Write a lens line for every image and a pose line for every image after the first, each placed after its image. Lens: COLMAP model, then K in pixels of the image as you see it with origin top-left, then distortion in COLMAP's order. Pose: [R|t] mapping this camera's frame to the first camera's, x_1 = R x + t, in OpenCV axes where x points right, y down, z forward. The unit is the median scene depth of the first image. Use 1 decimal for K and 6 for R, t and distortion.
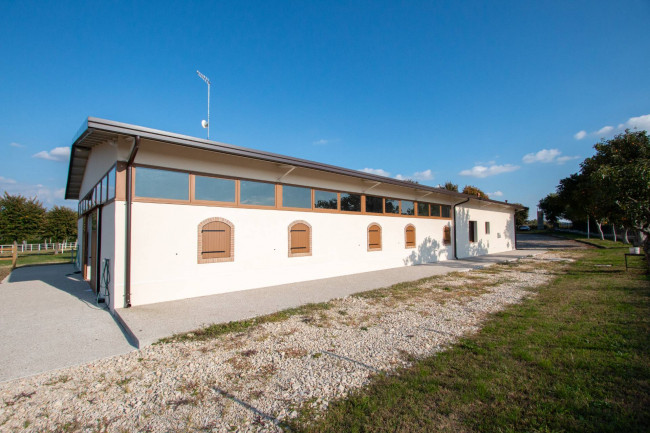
lens RADIAL K [[301.3, 0, 321.1], [0, 301.3, 226.3], [0, 0, 1]] dist [-0.000410, 0.000004]
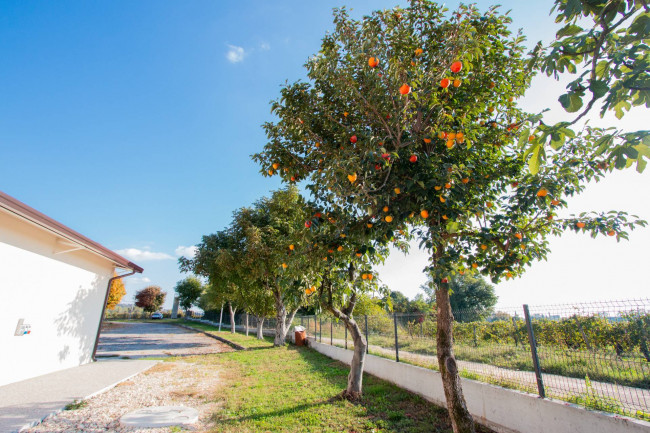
lens RADIAL K [[301.3, 0, 321.1], [0, 301.3, 226.3], [0, 0, 1]] dist [-0.000410, 0.000004]
pose [[0.490640, 0.285600, 0.823229, 0.304438], [-0.043302, 0.951585, -0.304322, 0.008051], [-0.870286, 0.113665, 0.479252, 0.375390]]
